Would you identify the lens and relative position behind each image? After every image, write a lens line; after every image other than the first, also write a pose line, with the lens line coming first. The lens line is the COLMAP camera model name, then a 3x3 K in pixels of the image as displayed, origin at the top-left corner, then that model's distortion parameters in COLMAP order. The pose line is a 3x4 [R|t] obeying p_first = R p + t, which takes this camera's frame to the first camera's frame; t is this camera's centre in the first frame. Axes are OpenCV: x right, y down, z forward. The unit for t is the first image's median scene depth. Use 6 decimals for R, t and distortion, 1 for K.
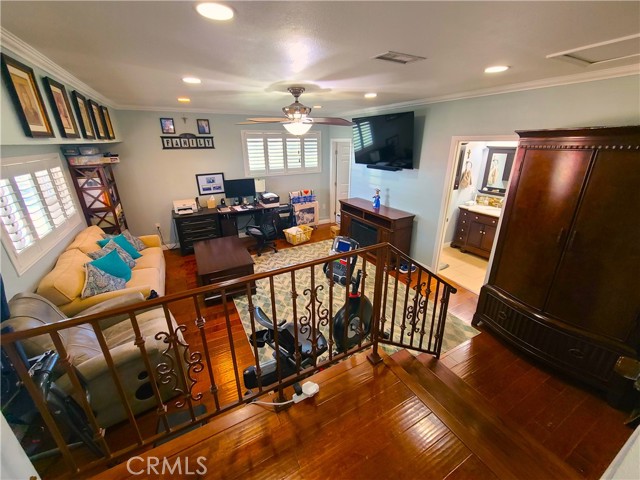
lens RADIAL K [[262.2, 0, 320.0], [0, 262.2, 240.0], [0, 0, 1]] dist [-0.001934, -0.000452]
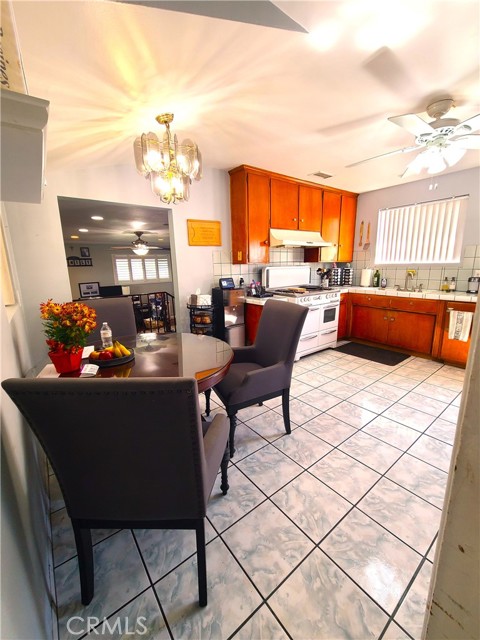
lens RADIAL K [[262.2, 0, 240.0], [0, 262.2, 320.0], [0, 0, 1]] dist [-0.001934, -0.000452]
pose [[0.988043, -0.048438, 0.146370, 0.187082], [0.070568, 0.986164, -0.150004, 0.229970], [-0.137079, 0.158539, 0.977791, -0.508414]]
